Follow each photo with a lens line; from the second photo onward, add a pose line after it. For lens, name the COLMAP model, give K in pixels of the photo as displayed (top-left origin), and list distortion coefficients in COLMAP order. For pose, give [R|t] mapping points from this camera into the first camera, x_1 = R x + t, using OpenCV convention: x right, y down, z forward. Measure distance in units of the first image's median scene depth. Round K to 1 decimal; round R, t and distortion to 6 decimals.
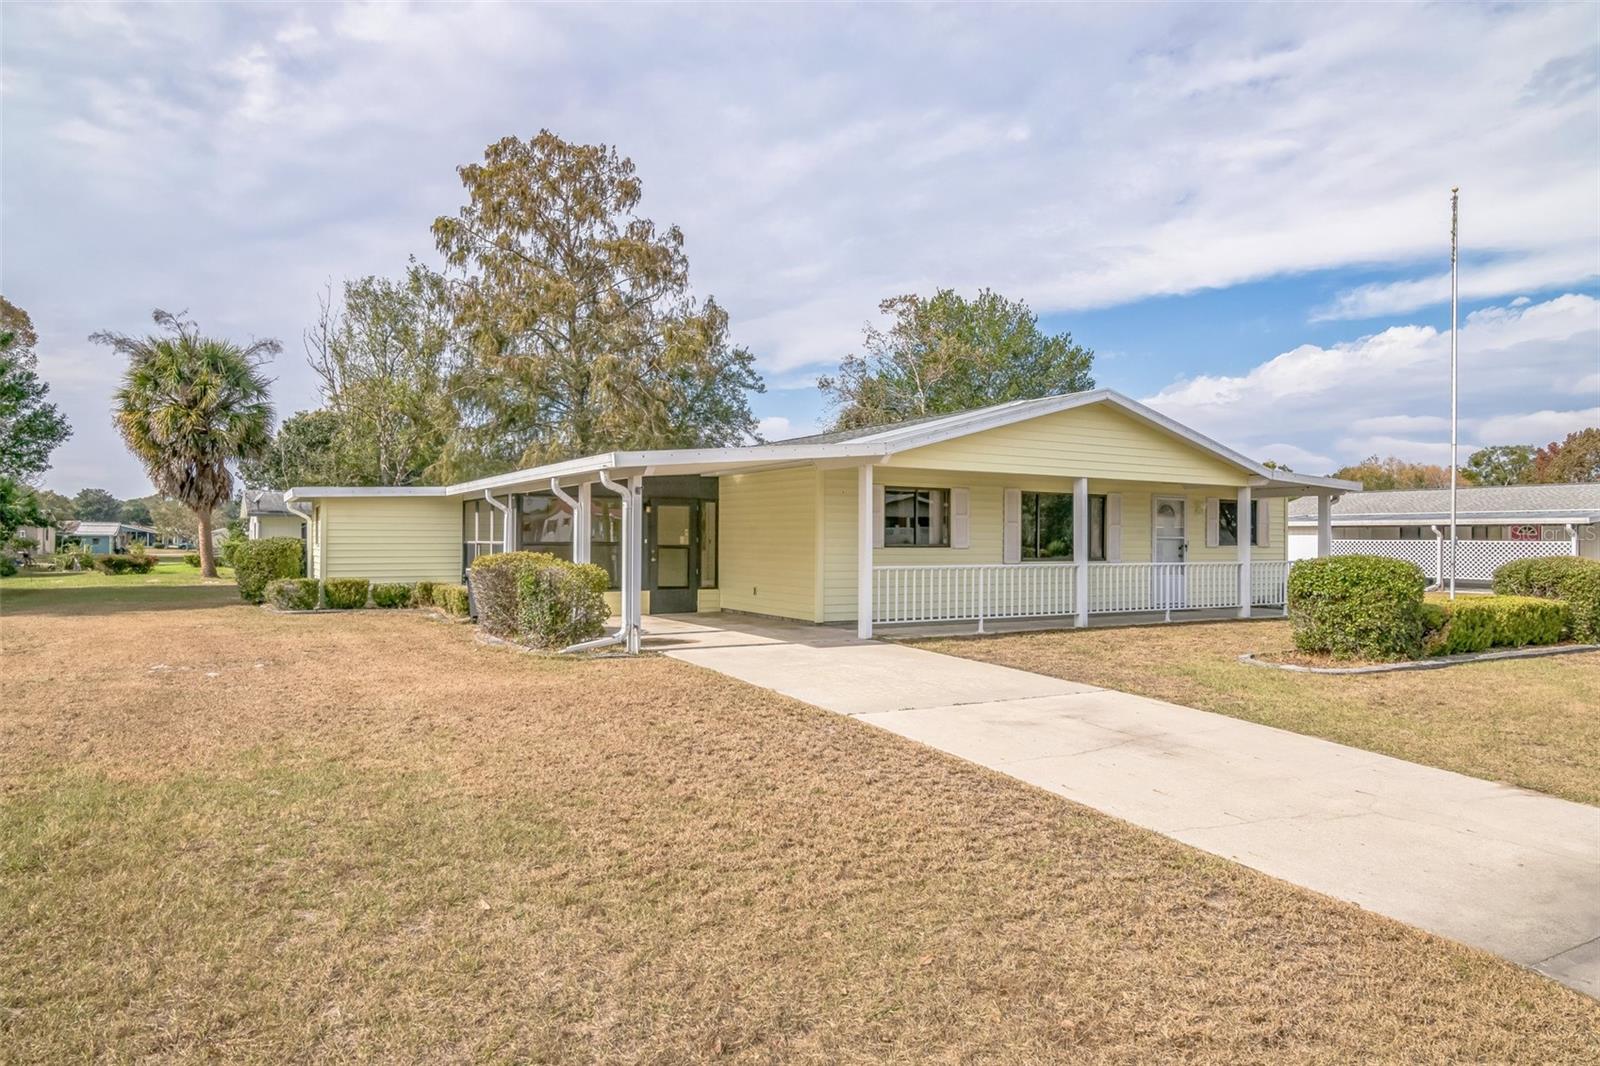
lens RADIAL K [[980.0, 0, 798.9], [0, 980.0, 538.7], [0, 0, 1]] dist [0.007015, 0.000281]
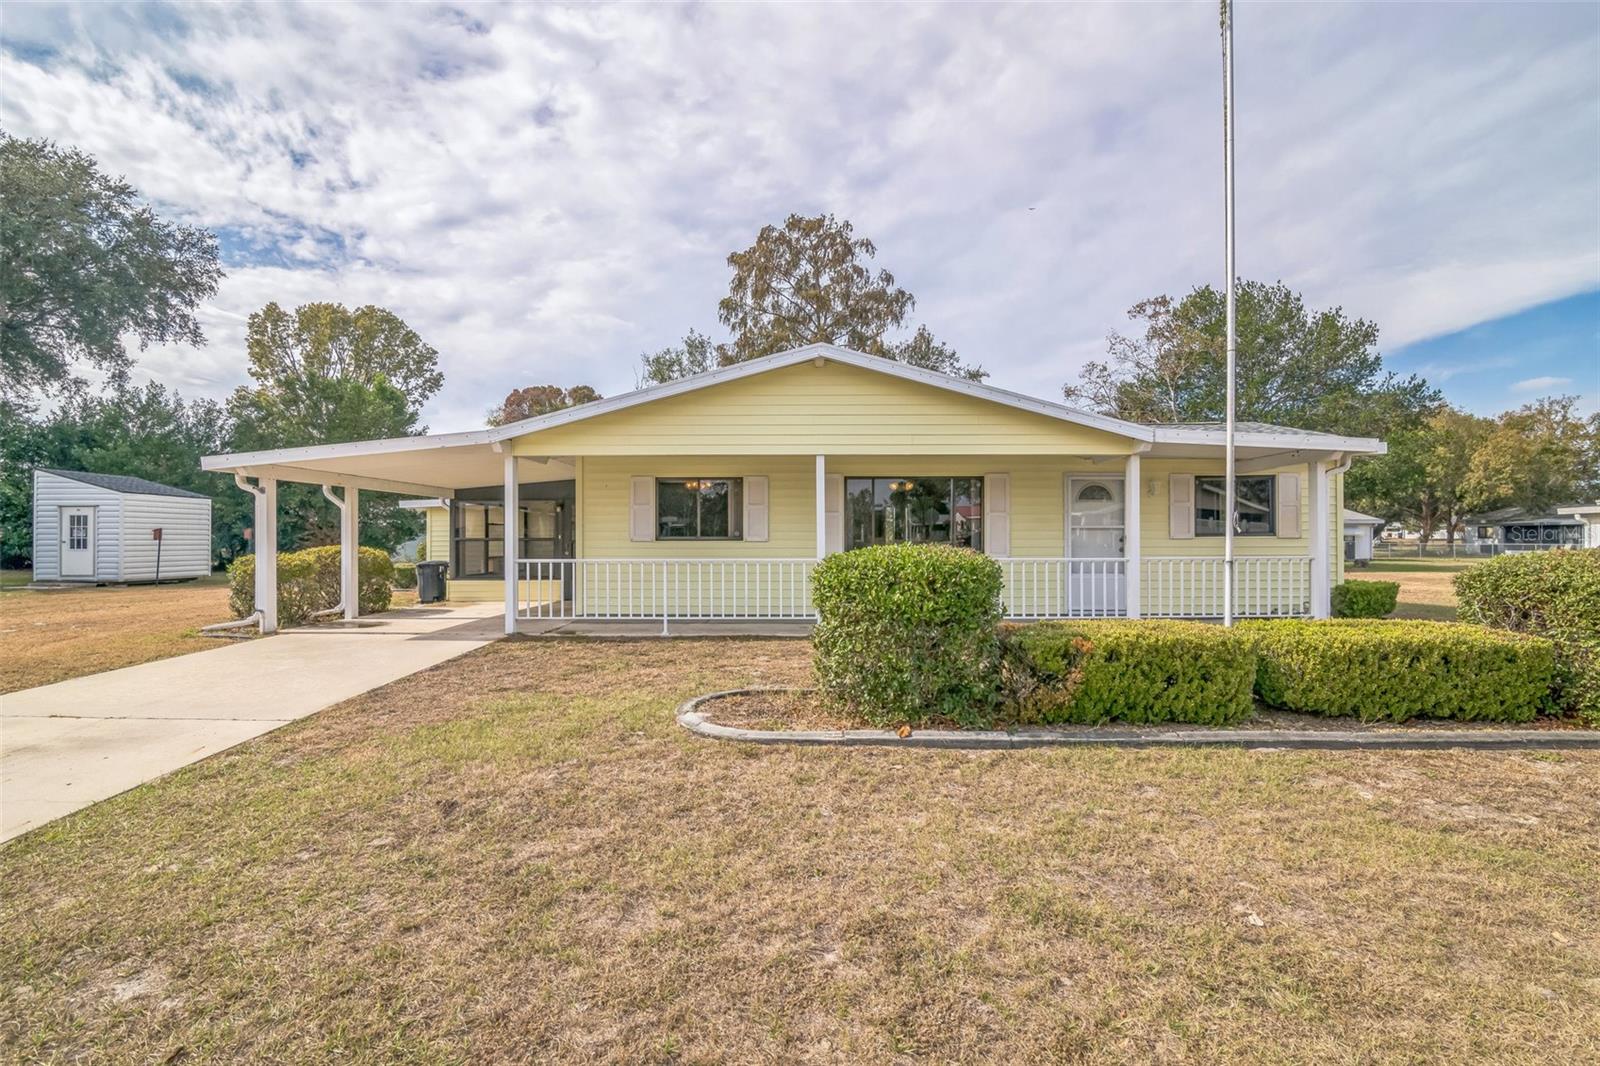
lens RADIAL K [[745.2, 0, 800.0], [0, 745.2, 528.7], [0, 0, 1]] dist [0.008025, 0.000170]
pose [[0.864575, -0.013080, -0.502333, 0.554821], [0.007587, 0.999887, -0.012978, 0.008089], [0.502446, 0.007410, 0.864577, 0.414226]]
